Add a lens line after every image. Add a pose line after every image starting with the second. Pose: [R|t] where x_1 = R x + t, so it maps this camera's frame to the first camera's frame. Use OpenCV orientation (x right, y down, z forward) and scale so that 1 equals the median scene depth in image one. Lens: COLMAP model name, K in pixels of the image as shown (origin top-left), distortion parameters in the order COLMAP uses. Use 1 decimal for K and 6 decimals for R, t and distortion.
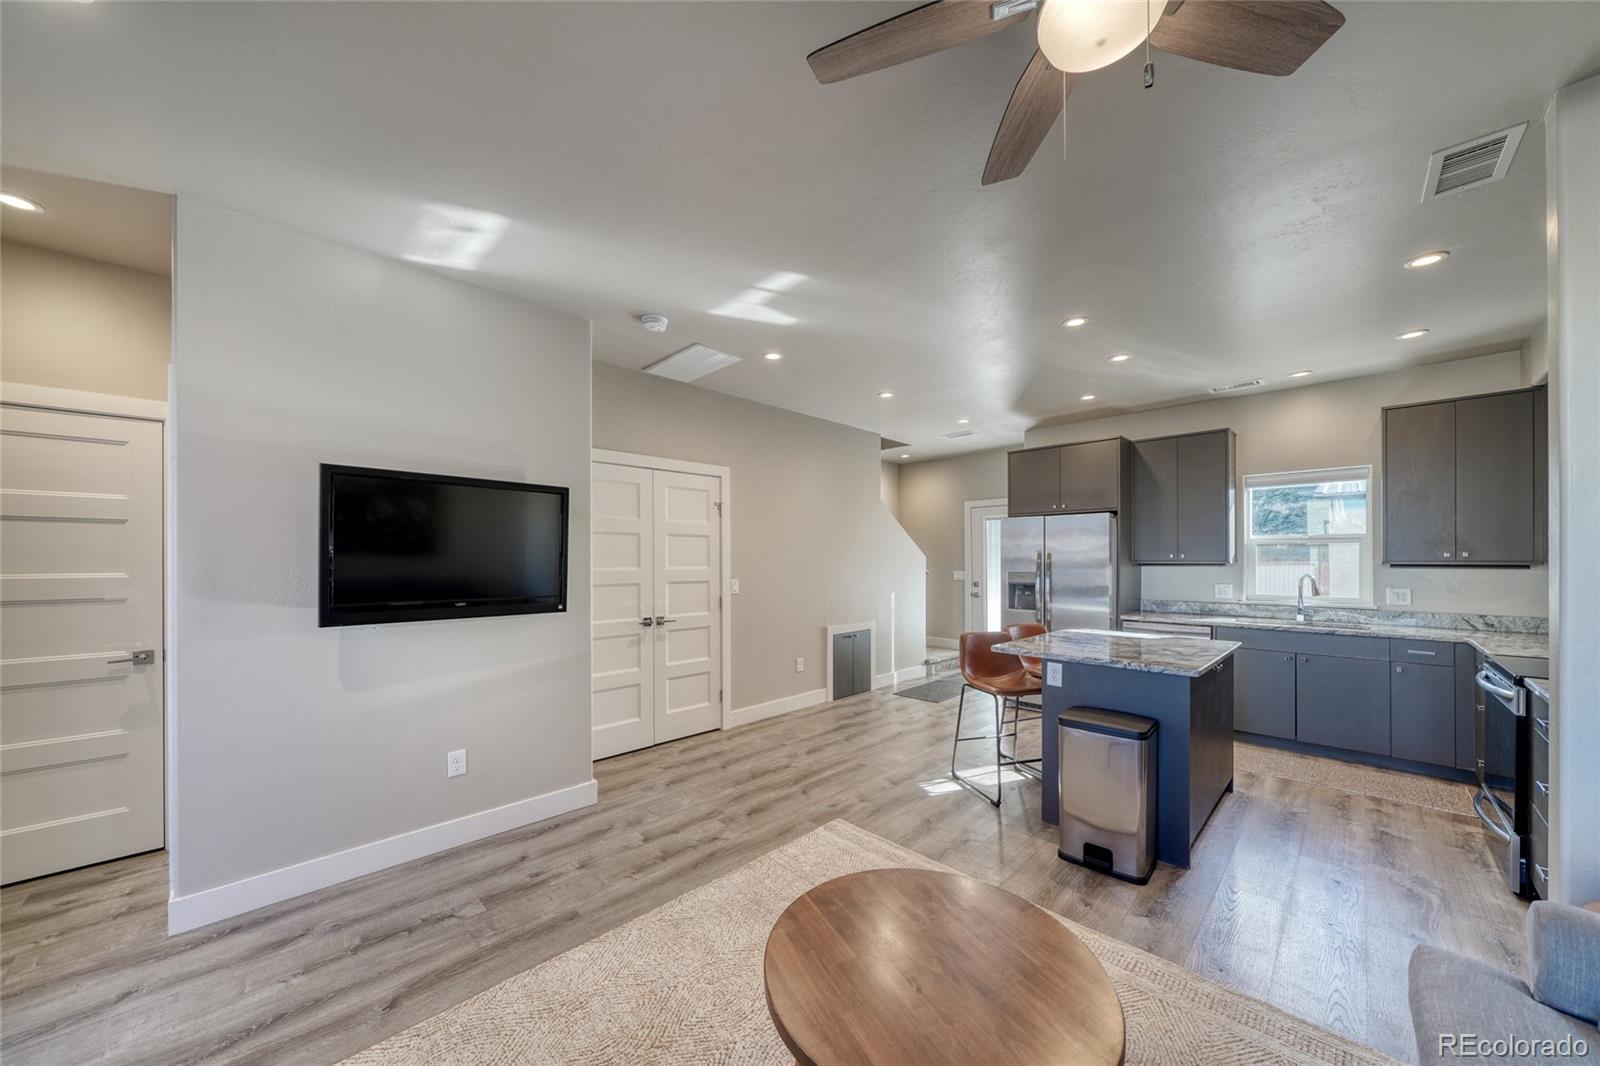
lens RADIAL K [[552.7, 0, 794.5], [0, 552.7, 560.0], [0, 0, 1]] dist [-0.007887, 0.000370]
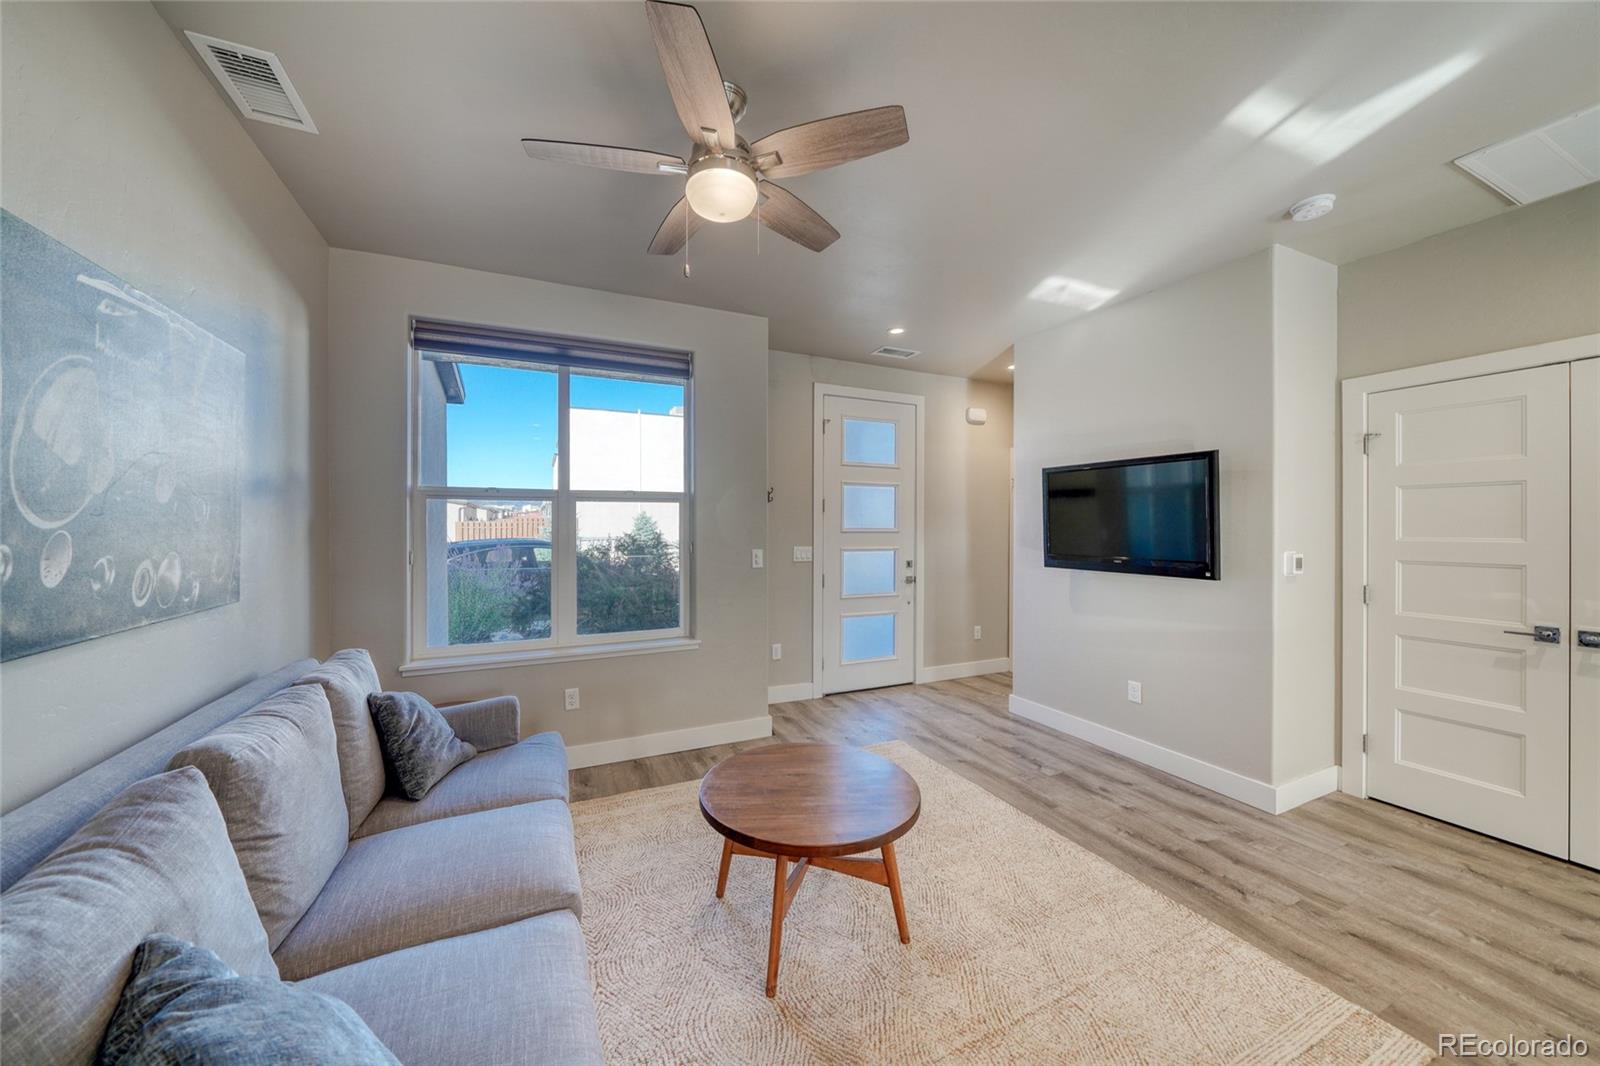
lens RADIAL K [[552.7, 0, 777.9], [0, 552.7, 526.4], [0, 0, 1]] dist [-0.007887, 0.000370]
pose [[-0.346236, 0.000186, -0.938147, 0.552213], [0.000115, 1.000000, 0.000156, 0.000251], [0.938147, -0.000053, -0.346236, 0.463011]]
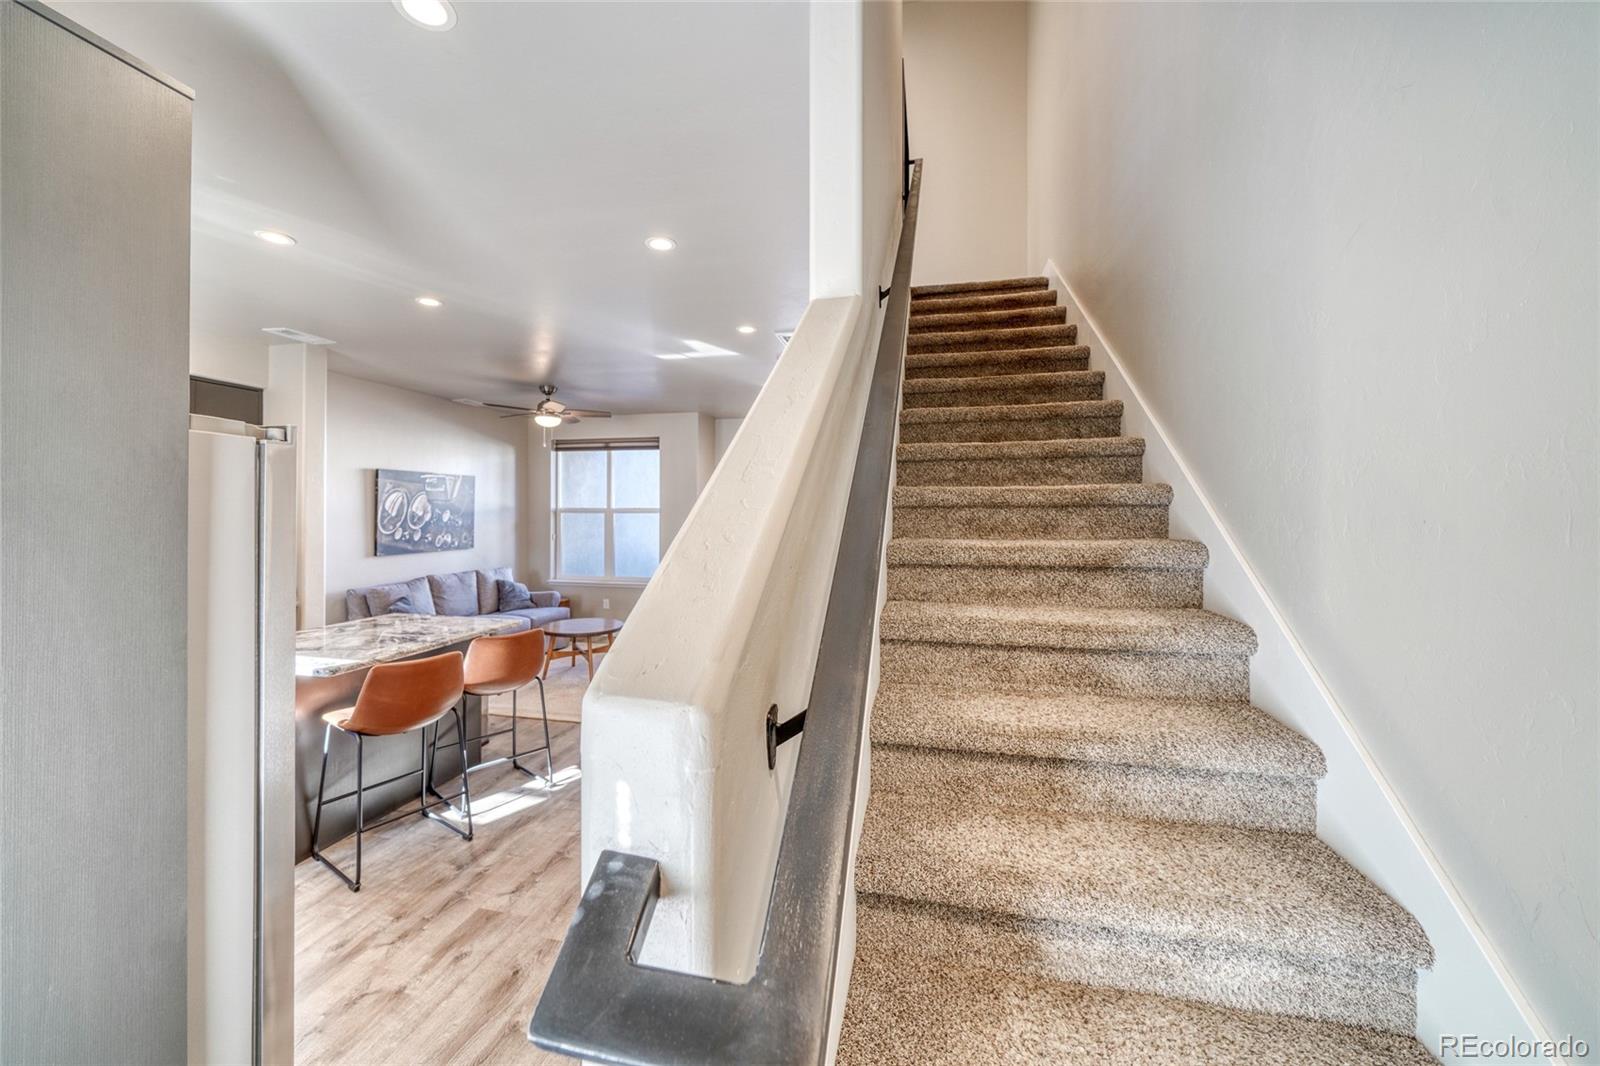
lens RADIAL K [[594.4, 0, 793.4], [0, 594.4, 511.9], [0, 0, 1]] dist [-0.007050, 0.001521]
pose [[-0.840236, -0.001307, -0.542219, 0.431677], [-0.003041, 0.999993, 0.002303, -0.047614], [0.542212, 0.003584, -0.840234, 1.810548]]
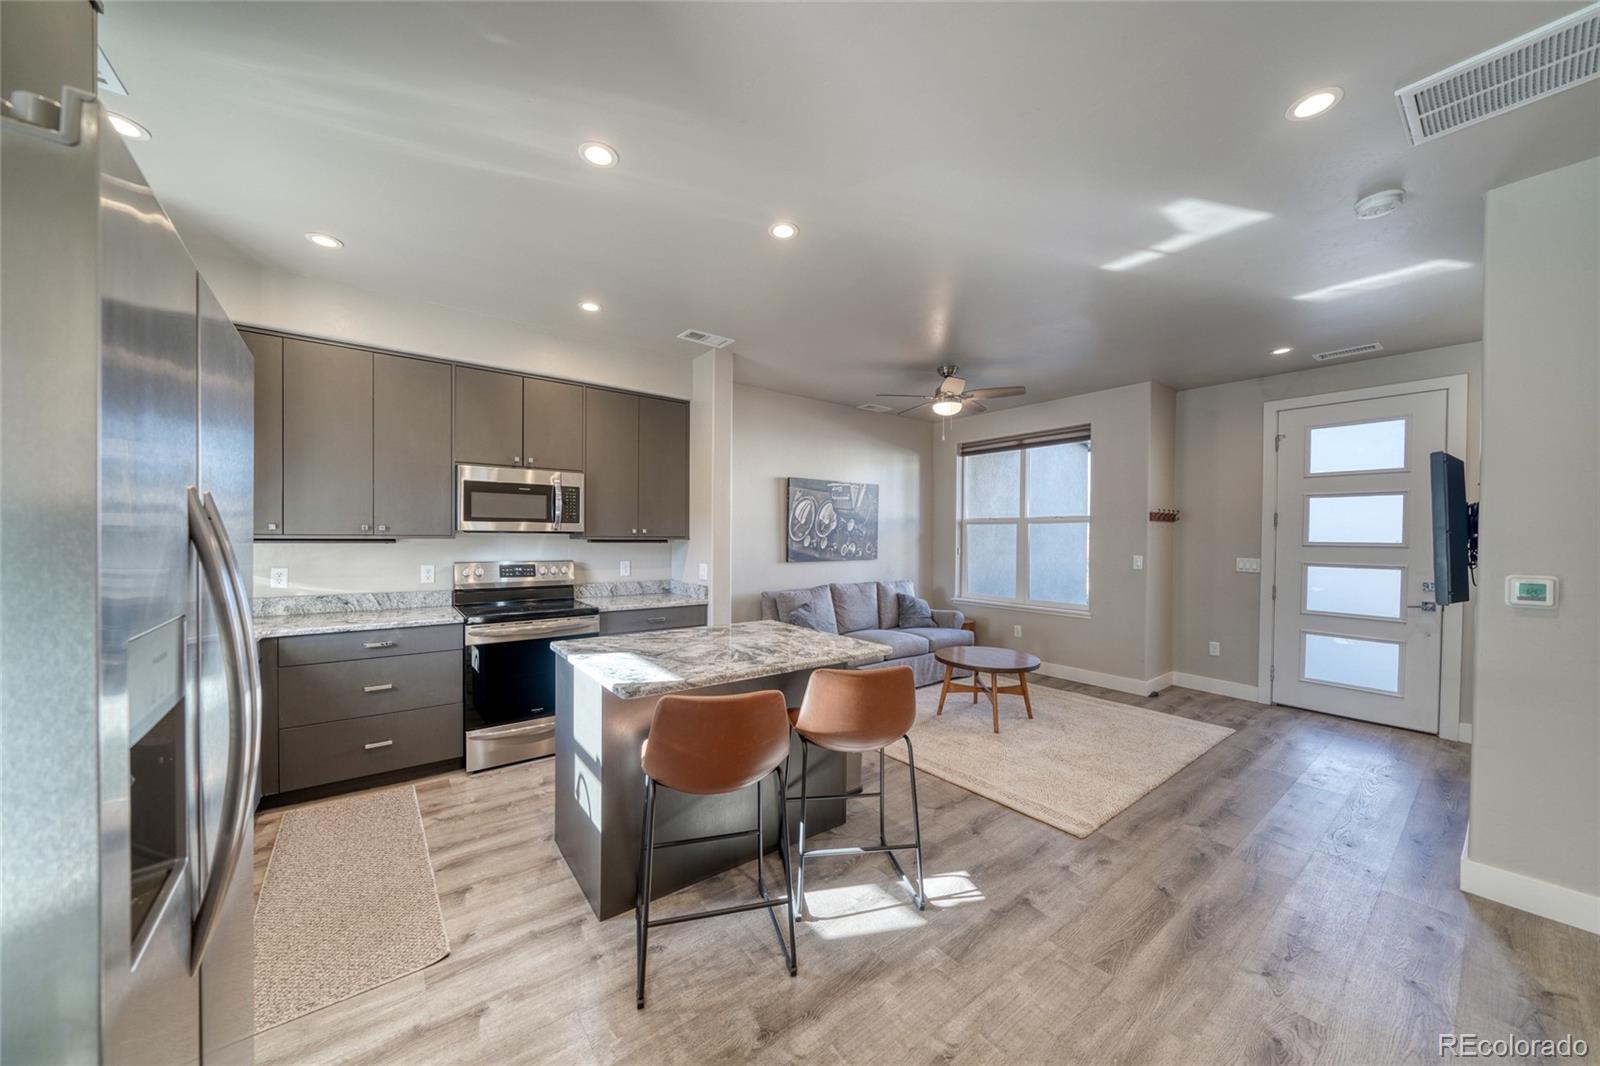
lens RADIAL K [[552.7, 0, 792.6], [0, 552.7, 542.7], [0, 0, 1]] dist [-0.007887, 0.000370]
pose [[-0.991978, -0.008594, 0.126116, 0.318744], [-0.007071, 0.999897, 0.012522, -0.000614], [-0.126210, 0.011530, -0.991937, 1.432353]]
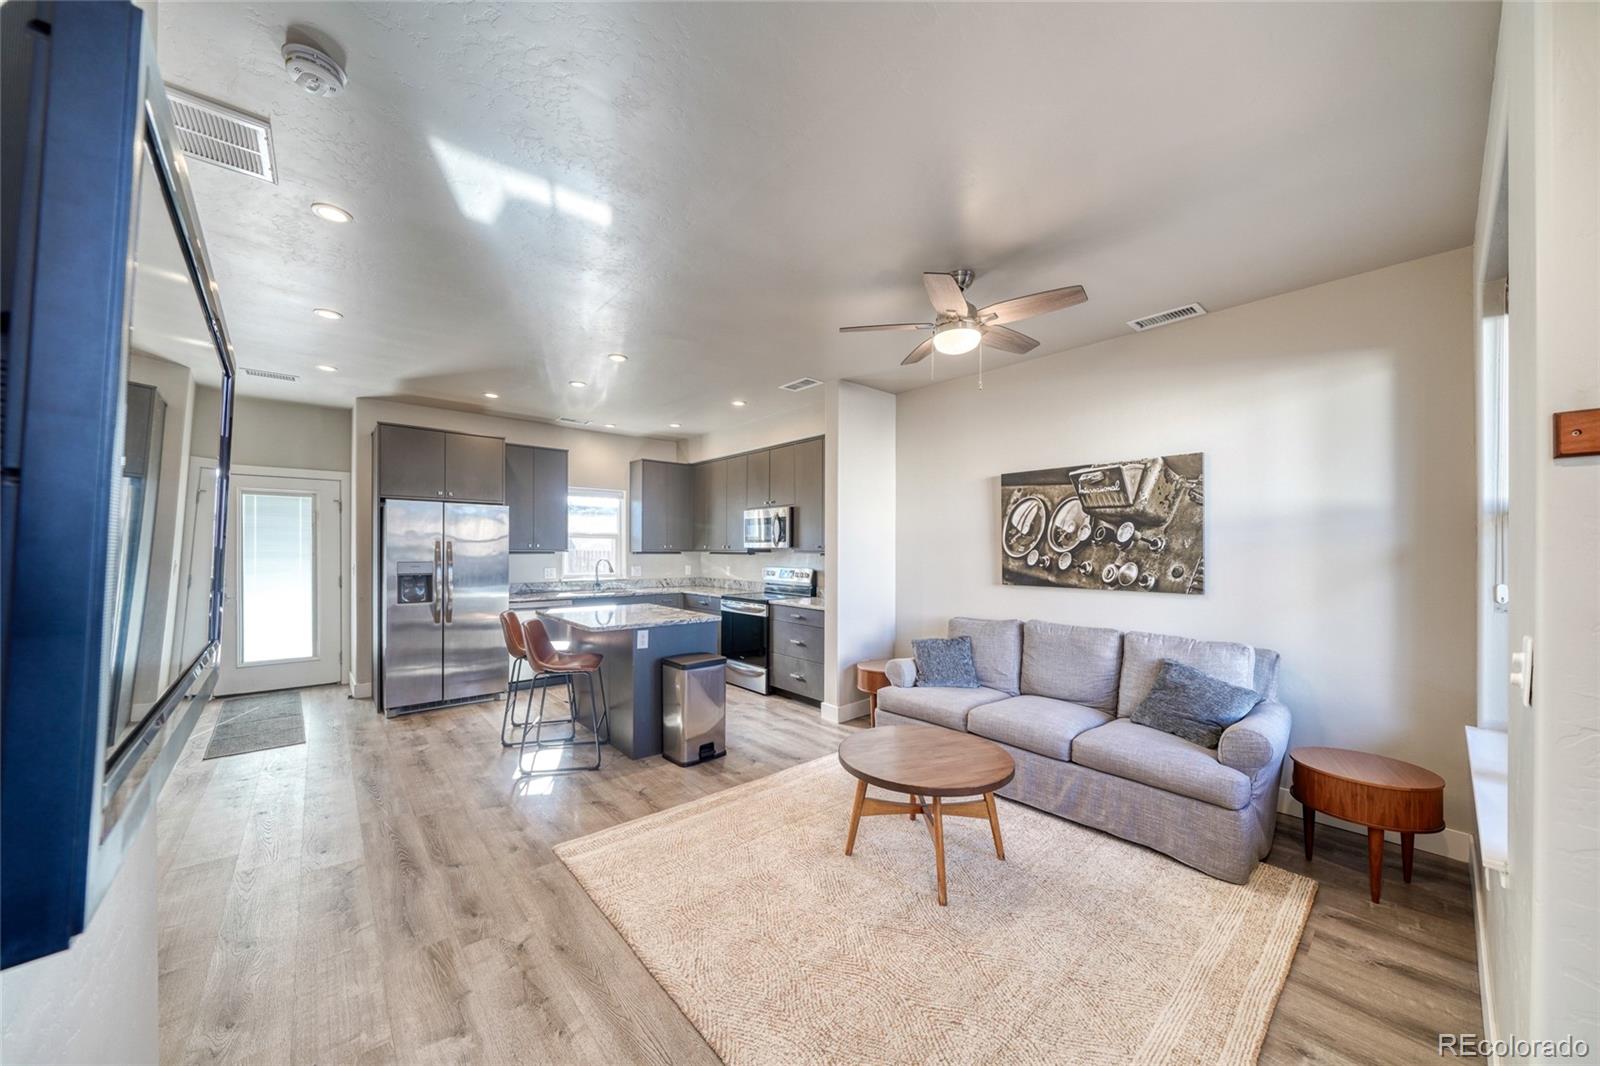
lens RADIAL K [[552.7, 0, 778.6], [0, 552.7, 553.5], [0, 0, 1]] dist [-0.007887, 0.000370]
pose [[0.077705, -0.005312, 0.996962, -0.566540], [-0.003962, 0.999976, 0.005637, 0.000991], [-0.996968, -0.004389, 0.077682, 0.435391]]
